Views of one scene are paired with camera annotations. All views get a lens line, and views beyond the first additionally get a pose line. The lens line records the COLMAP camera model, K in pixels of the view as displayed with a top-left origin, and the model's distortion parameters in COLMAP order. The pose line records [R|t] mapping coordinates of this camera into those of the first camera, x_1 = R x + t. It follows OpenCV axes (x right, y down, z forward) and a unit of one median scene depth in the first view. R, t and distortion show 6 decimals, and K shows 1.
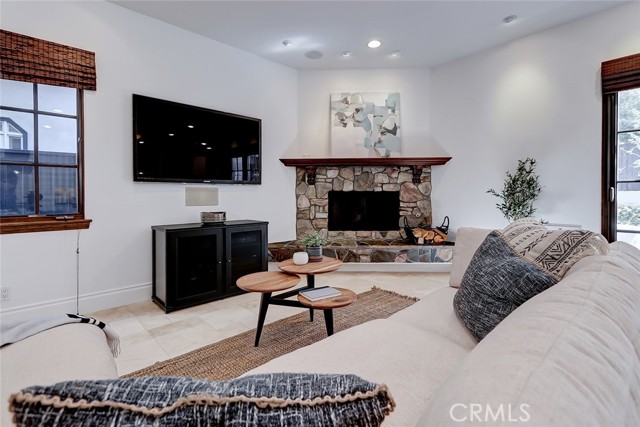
lens RADIAL K [[293.7, 0, 324.0], [0, 293.7, 197.8], [0, 0, 1]] dist [0.006243, -0.003153]
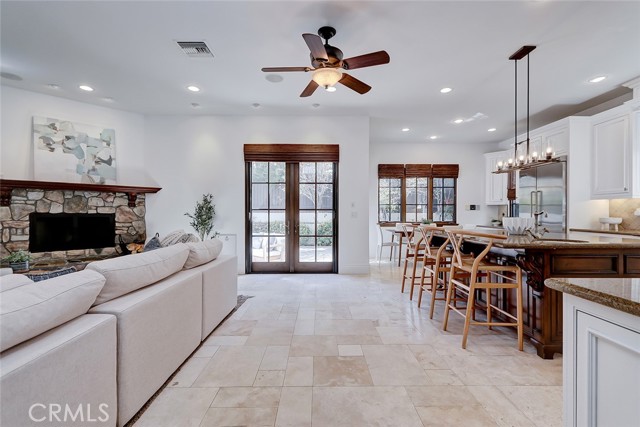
lens RADIAL K [[293.7, 0, 320.6], [0, 293.7, 215.0], [0, 0, 1]] dist [0.006243, -0.003153]
pose [[0.681161, -0.001153, 0.732133, -0.044639], [0.003997, 0.999990, -0.002143, -0.010346], [-0.732123, 0.004386, 0.681159, -0.402336]]
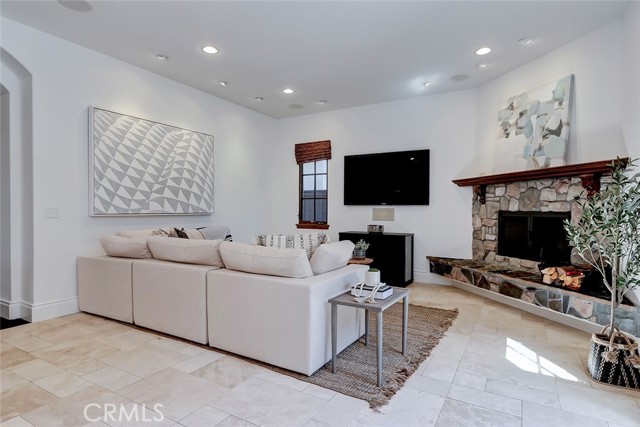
lens RADIAL K [[348.0, 0, 321.3], [0, 348.0, 210.9], [0, 0, 1]] dist [-0.002907, 0.000918]
pose [[0.286293, 0.008525, -0.958104, 0.898176], [-0.014618, 0.999883, 0.004528, -0.019823], [0.958031, 0.012709, 0.286384, 0.176942]]
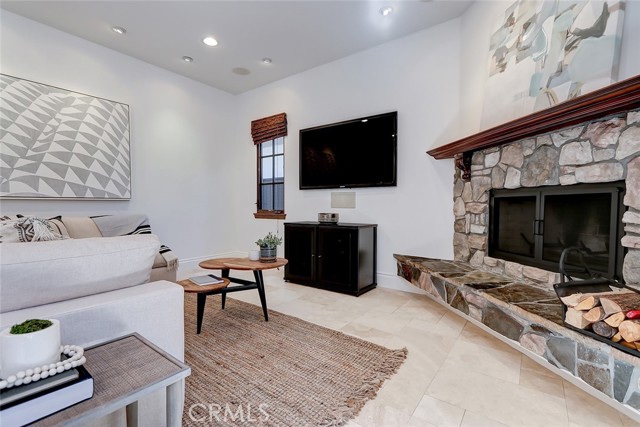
lens RADIAL K [[293.7, 0, 321.0], [0, 293.7, 212.0], [0, 0, 1]] dist [0.006243, -0.003153]
pose [[0.180526, 0.025771, -0.983233, 0.553177], [-0.010323, 0.999651, 0.024307, 0.011697], [0.983516, 0.005762, 0.180729, 0.565166]]
